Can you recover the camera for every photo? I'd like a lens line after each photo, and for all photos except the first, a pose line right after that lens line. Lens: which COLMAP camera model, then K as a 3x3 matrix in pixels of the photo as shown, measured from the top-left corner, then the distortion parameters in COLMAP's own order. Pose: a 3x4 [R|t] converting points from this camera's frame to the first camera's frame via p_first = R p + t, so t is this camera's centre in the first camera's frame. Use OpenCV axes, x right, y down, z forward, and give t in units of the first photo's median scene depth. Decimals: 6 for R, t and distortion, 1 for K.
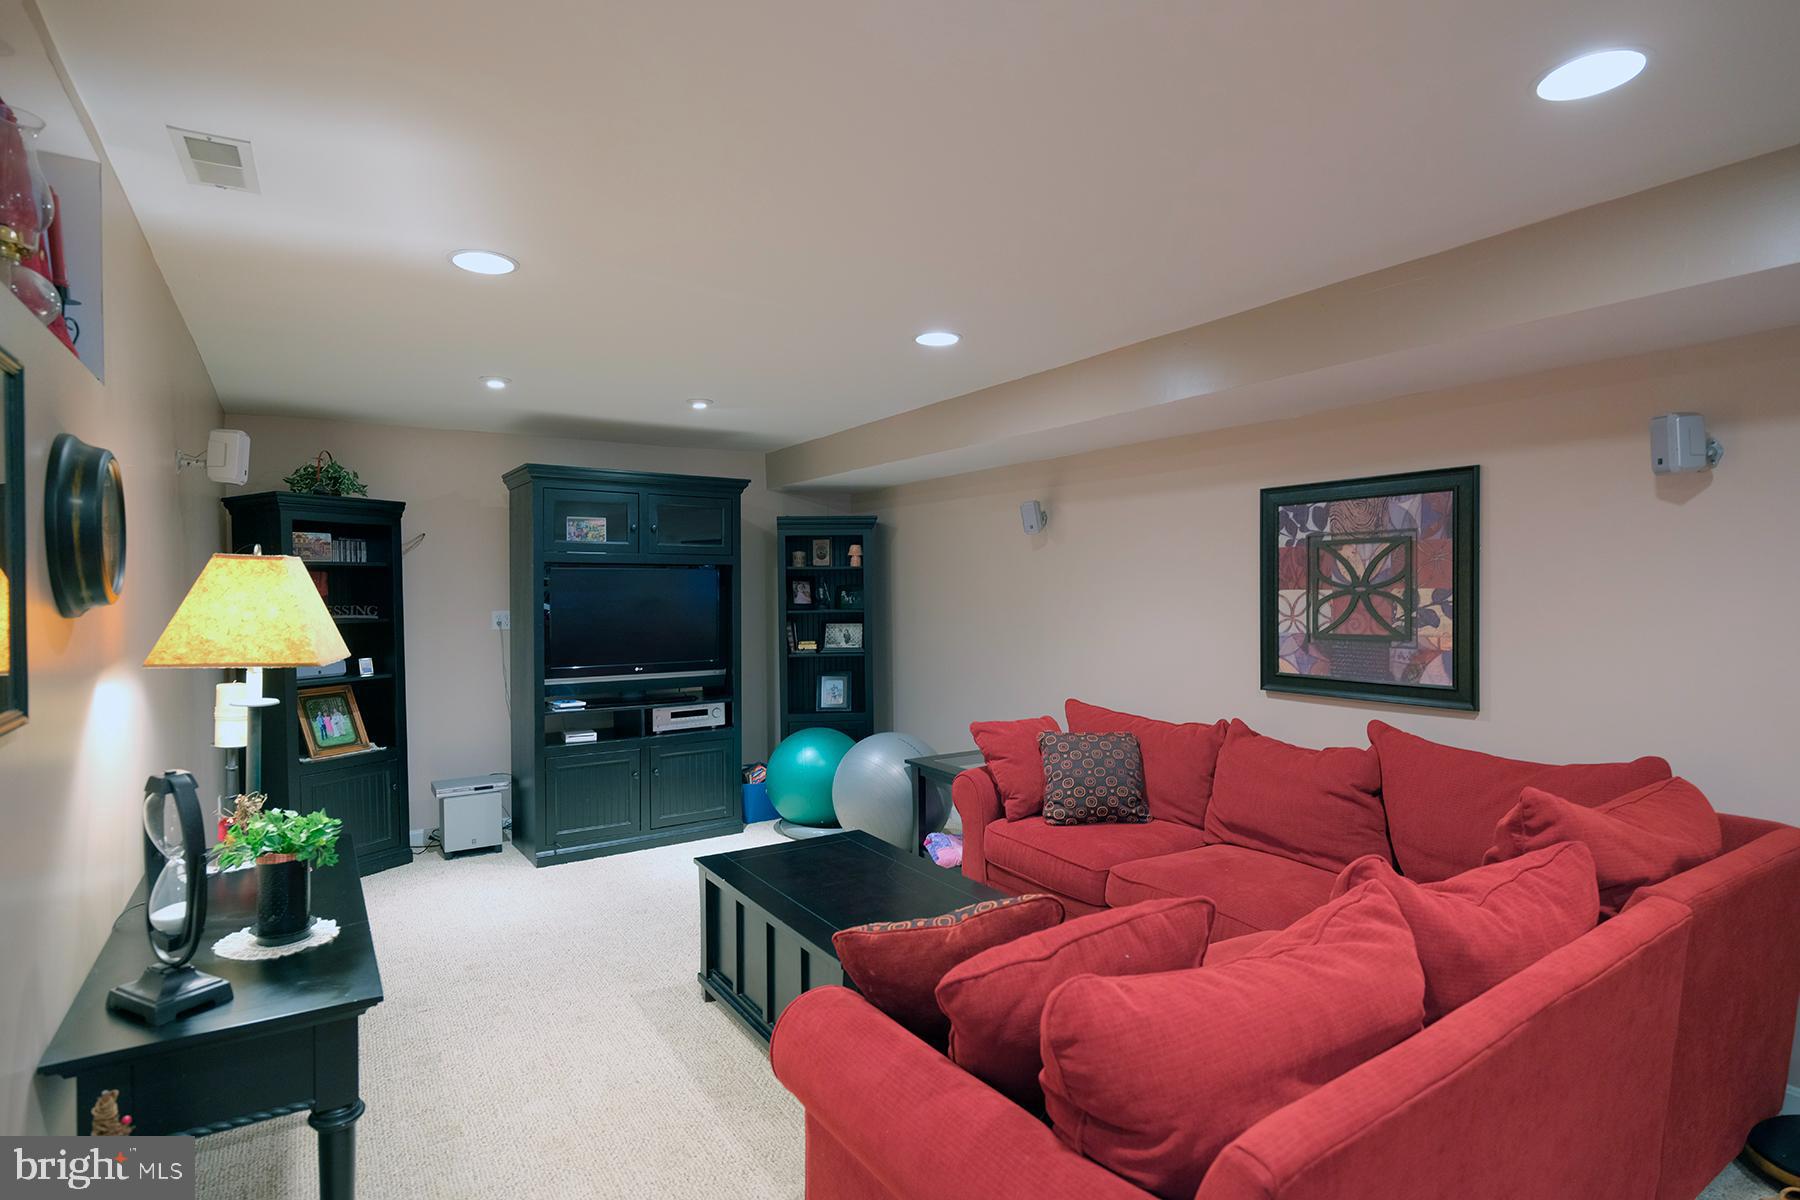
lens RADIAL K [[925.1, 0, 900.0], [0, 925.1, 600.0], [0, 0, 1]] dist [-0.011363, 0.000318]
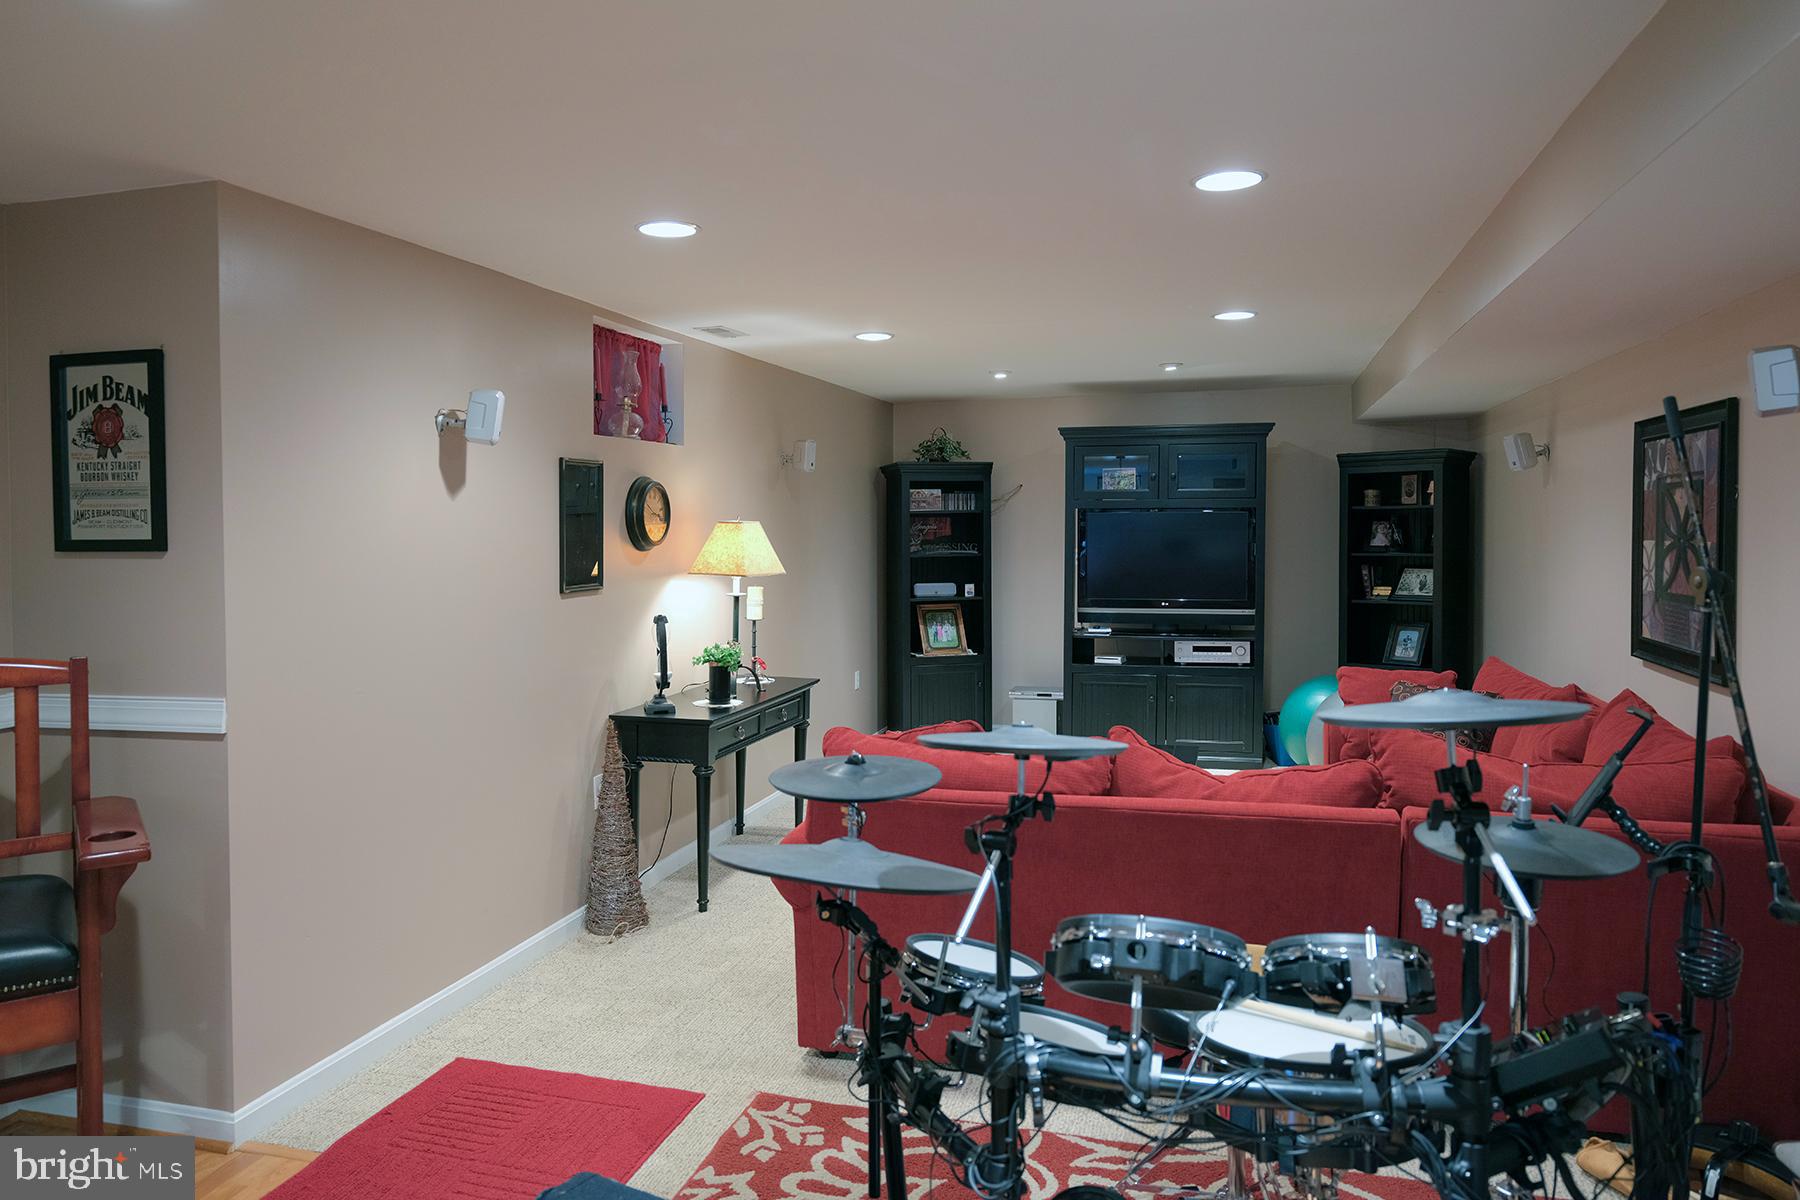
lens RADIAL K [[1194.0, 0, 898.6], [0, 1194.0, 524.6], [0, 0, 1]] dist [-0.001287, 0.000229]
pose [[0.668757, 0.001236, -0.743480, 0.570502], [-0.005646, 0.999978, -0.003415, -0.013061], [0.743460, 0.006481, 0.668749, -0.188006]]
